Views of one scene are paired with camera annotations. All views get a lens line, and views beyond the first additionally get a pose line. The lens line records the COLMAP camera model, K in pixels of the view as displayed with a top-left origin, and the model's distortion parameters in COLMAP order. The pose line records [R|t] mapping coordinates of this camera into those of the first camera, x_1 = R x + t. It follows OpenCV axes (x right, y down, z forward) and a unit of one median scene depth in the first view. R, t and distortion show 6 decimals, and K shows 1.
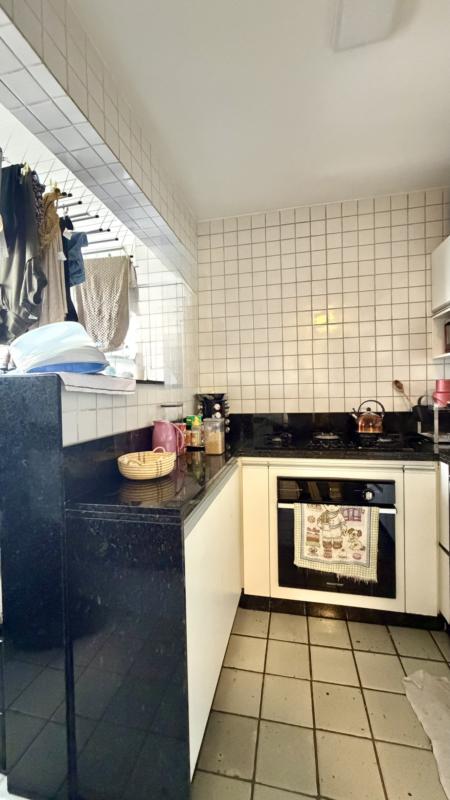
lens RADIAL K [[317.2, 0, 224.0], [0, 317.2, 399.0], [0, 0, 1]] dist [0.000459, -0.000009]
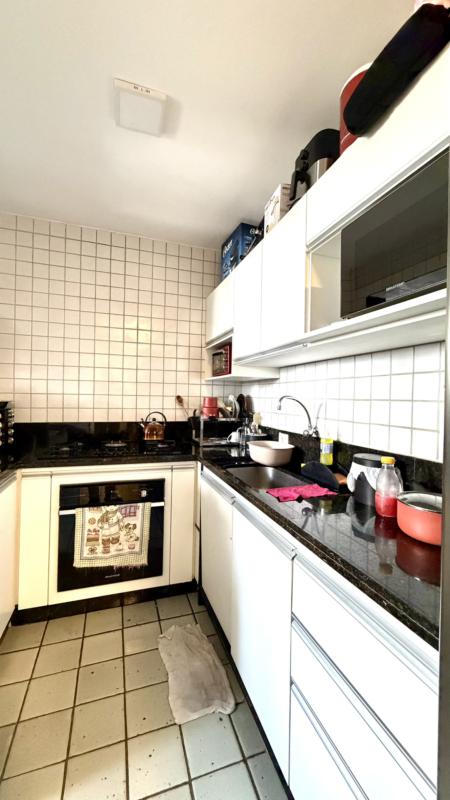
lens RADIAL K [[317.2, 0, 224.0], [0, 317.2, 399.0], [0, 0, 1]] dist [0.000459, -0.000009]
pose [[0.857063, 0.037141, 0.513870, 0.086924], [-0.030483, 0.999306, -0.021386, -0.032167], [-0.514308, 0.002665, 0.857601, -0.172029]]
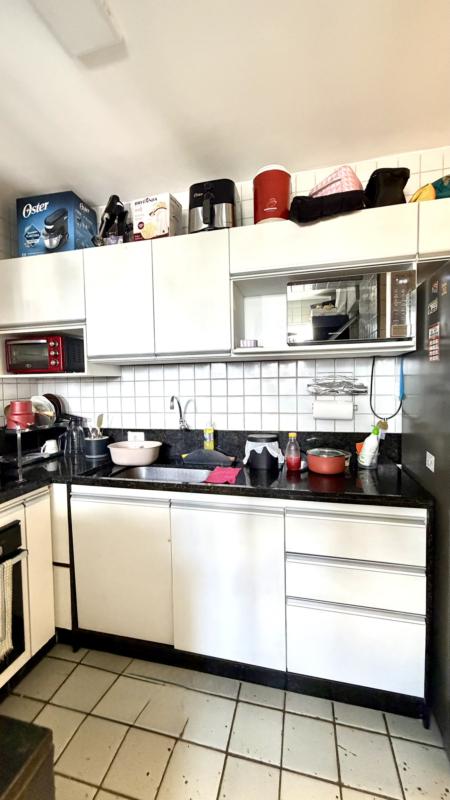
lens RADIAL K [[317.2, 0, 224.0], [0, 317.2, 399.0], [0, 0, 1]] dist [0.000459, -0.000009]
pose [[0.038951, -0.020463, 0.999032, -0.305412], [0.035398, 0.999191, 0.019086, -0.072826], [-0.998614, 0.034621, 0.039643, 0.369486]]
